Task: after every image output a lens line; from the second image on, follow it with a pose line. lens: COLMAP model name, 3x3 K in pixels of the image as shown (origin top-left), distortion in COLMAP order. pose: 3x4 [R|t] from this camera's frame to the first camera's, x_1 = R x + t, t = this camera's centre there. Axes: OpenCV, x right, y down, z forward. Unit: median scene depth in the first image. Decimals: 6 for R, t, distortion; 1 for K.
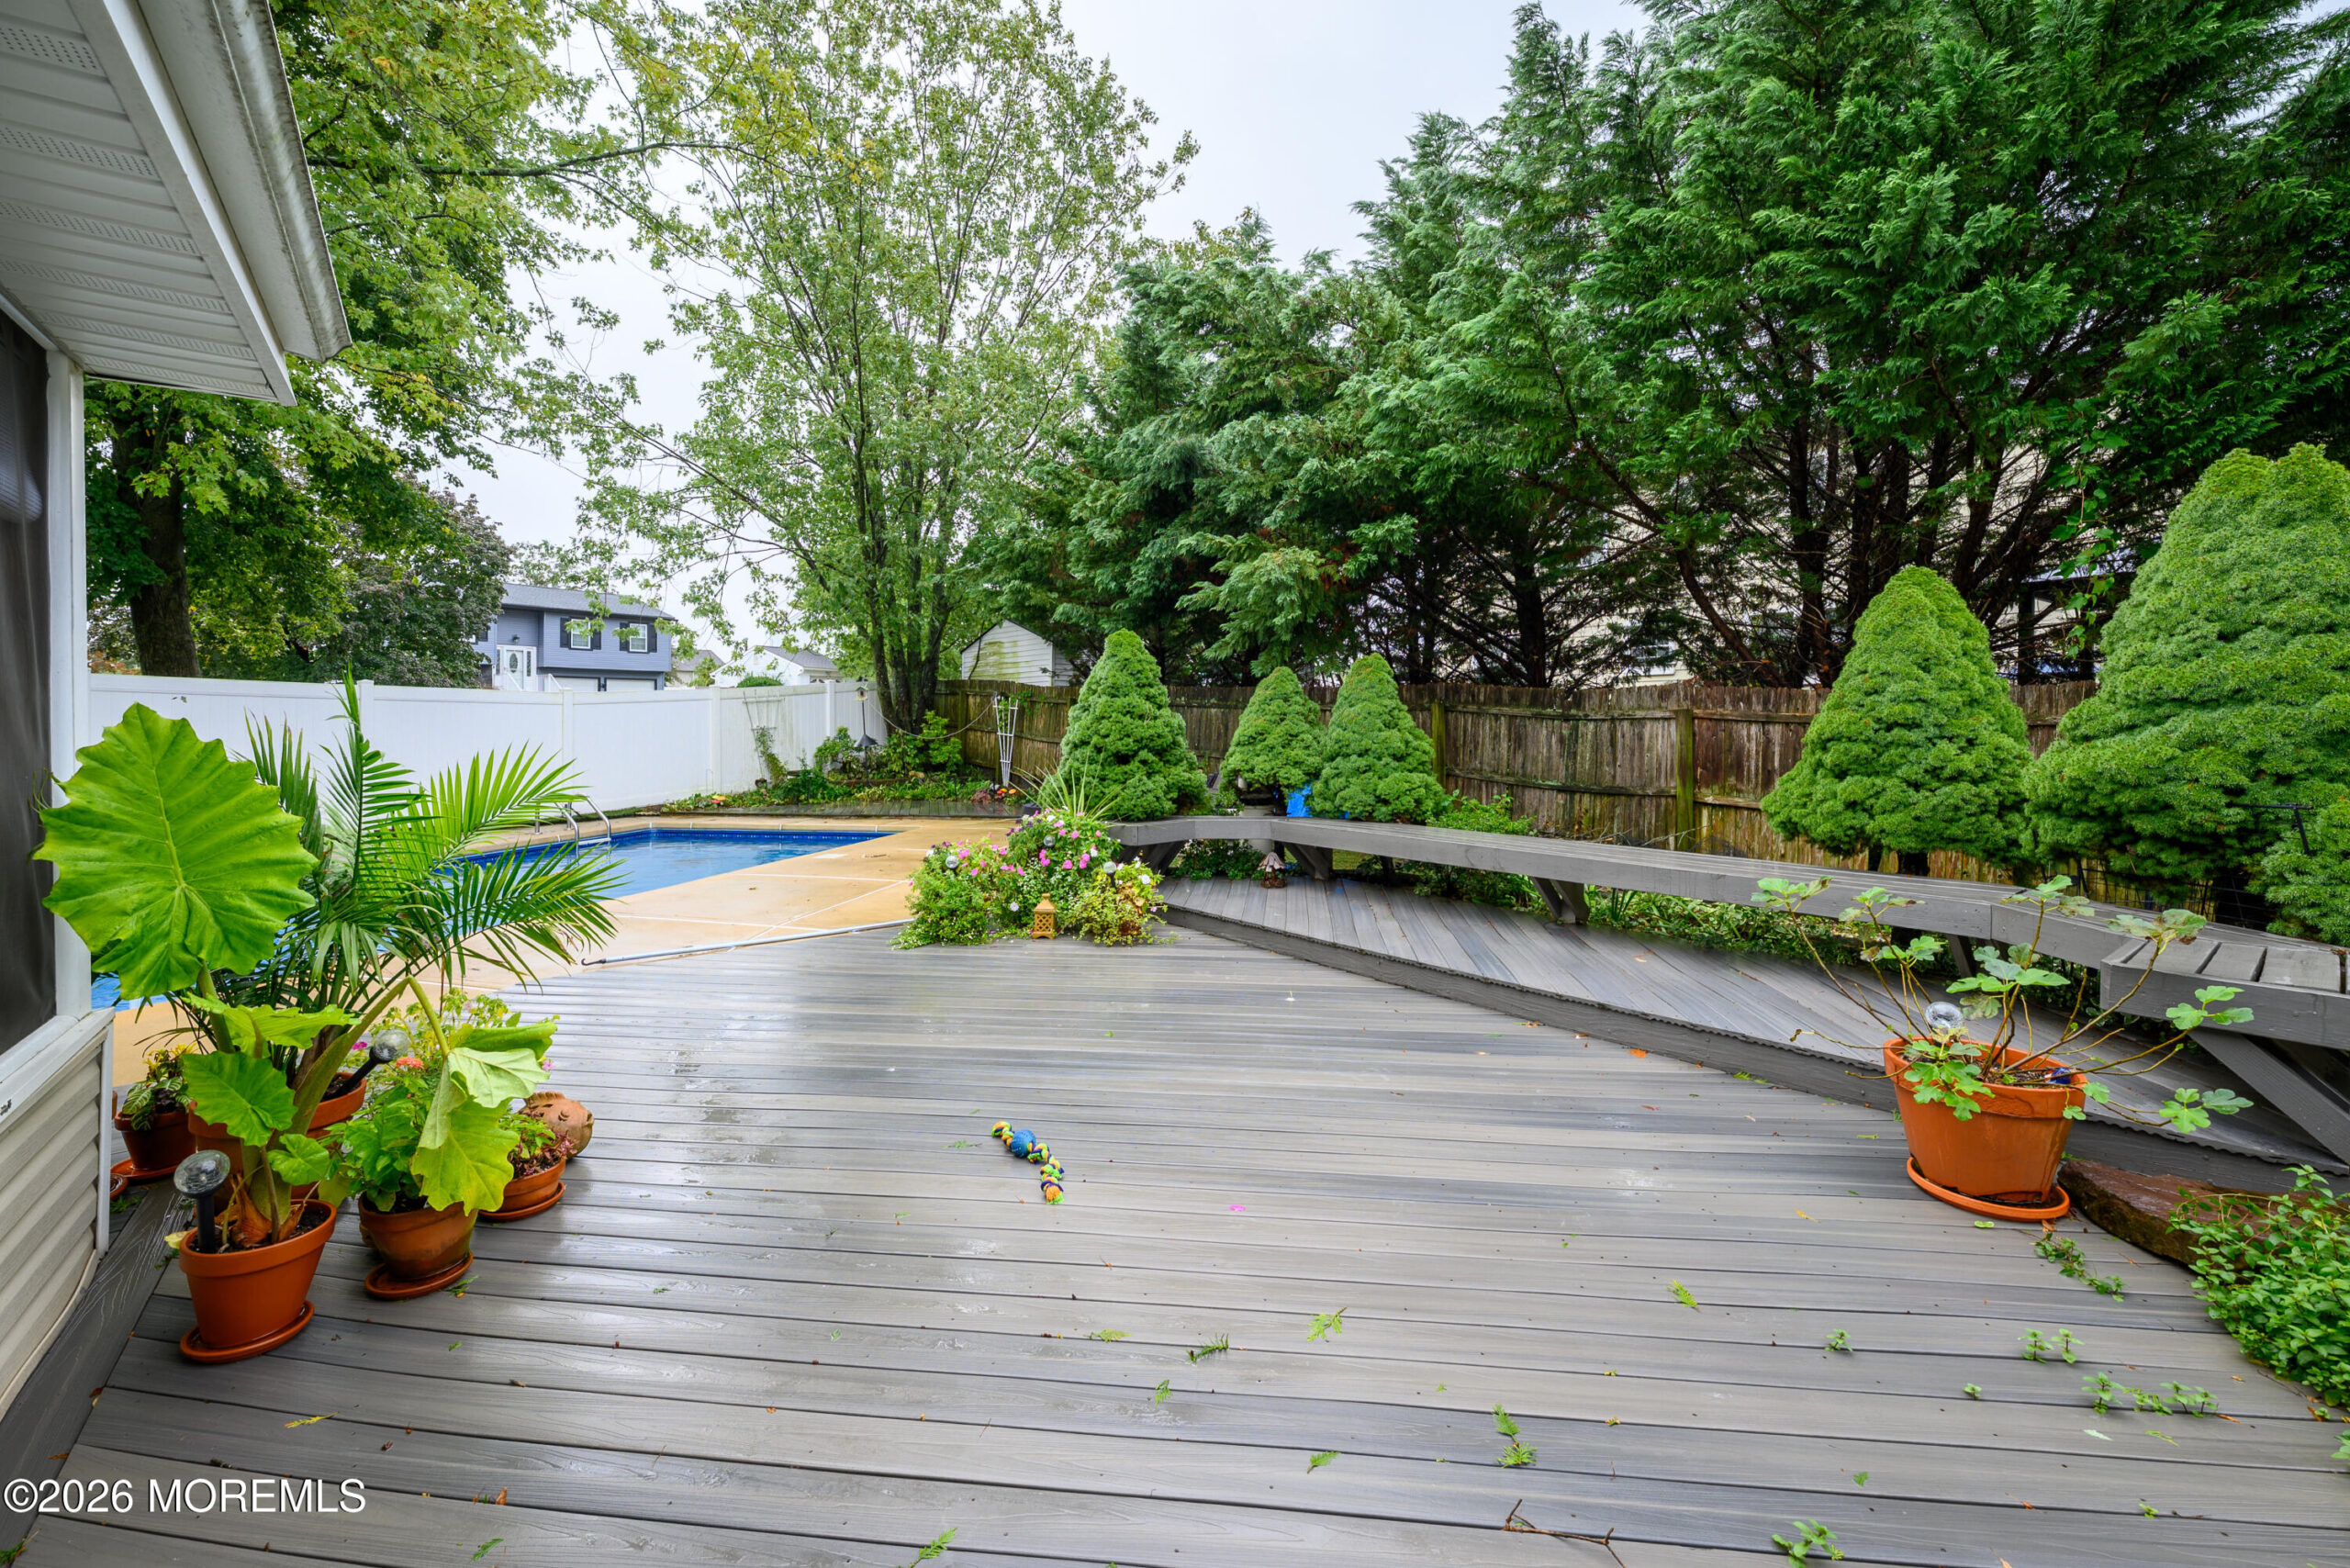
lens RADIAL K [[956.7, 0, 1154.7], [0, 956.7, 767.3], [0, 0, 1]] dist [-0.002098, 0.001646]
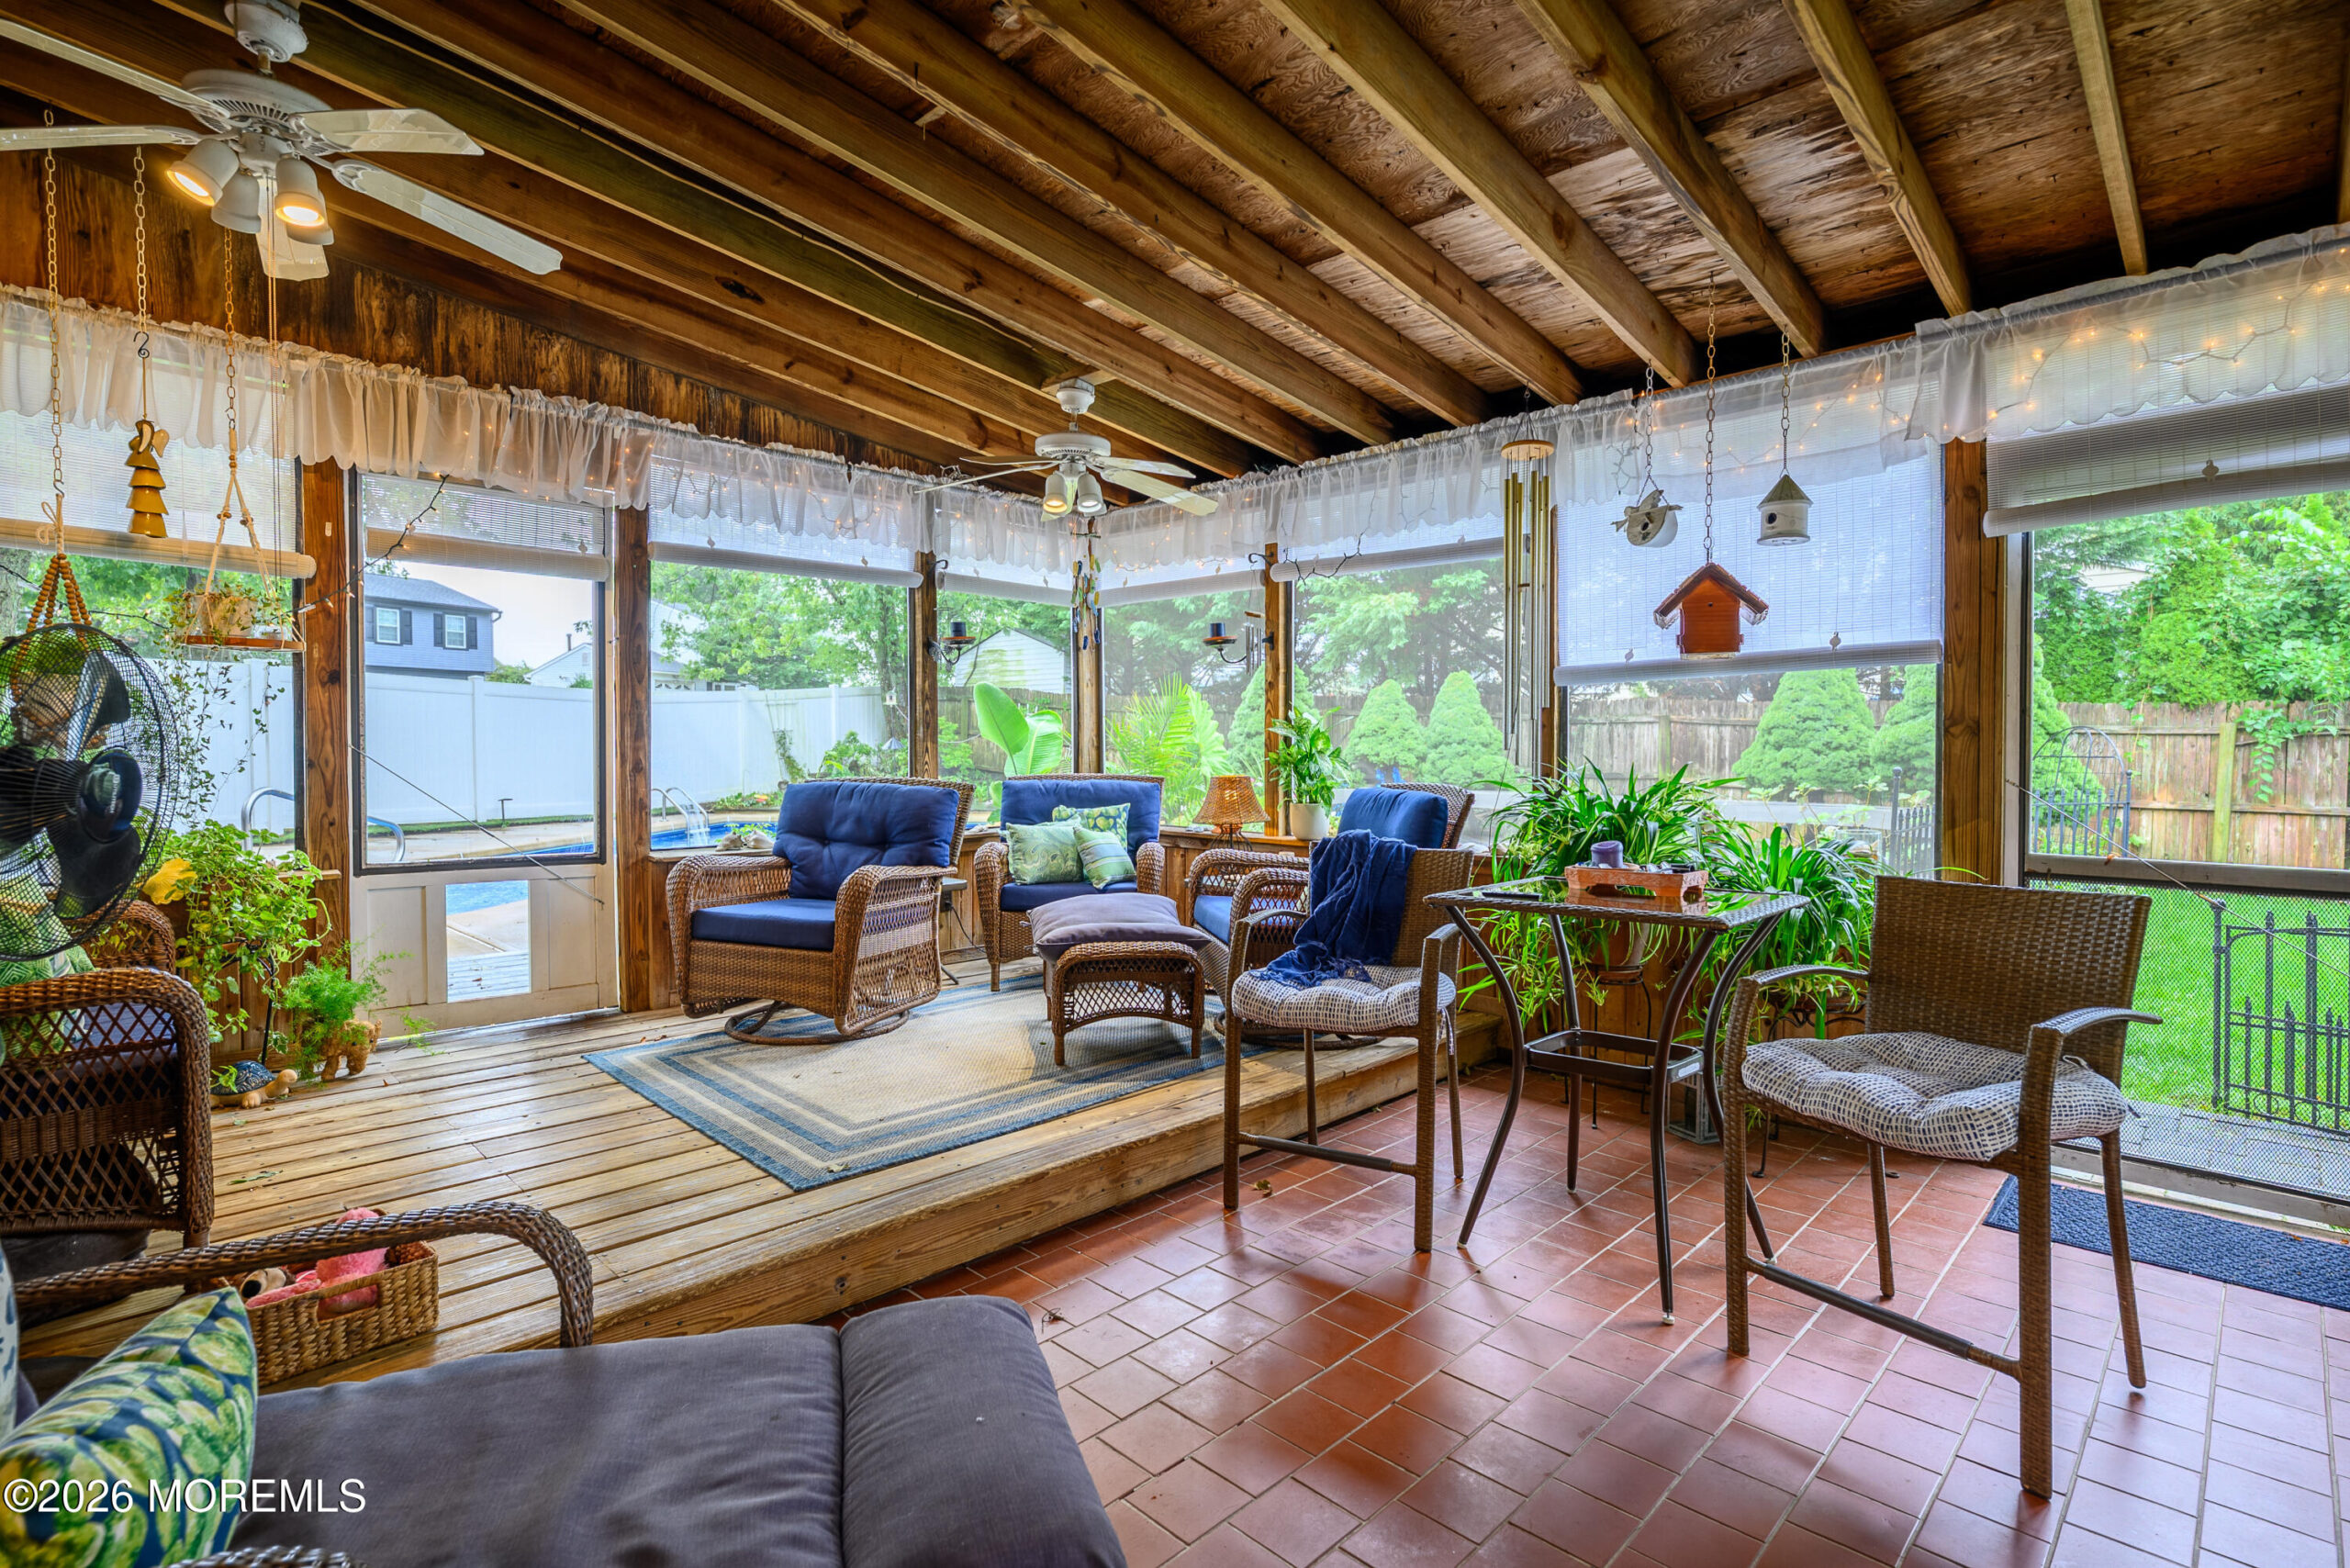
lens RADIAL K [[1111.5, 0, 1175.7], [0, 1111.5, 797.2], [0, 0, 1]] dist [0.012115, 0.000373]
pose [[0.987927, 0.002017, 0.154904, -0.419933], [-0.002467, 0.999993, 0.002711, 0.058508], [-0.154897, -0.003060, 0.987926, -0.515365]]
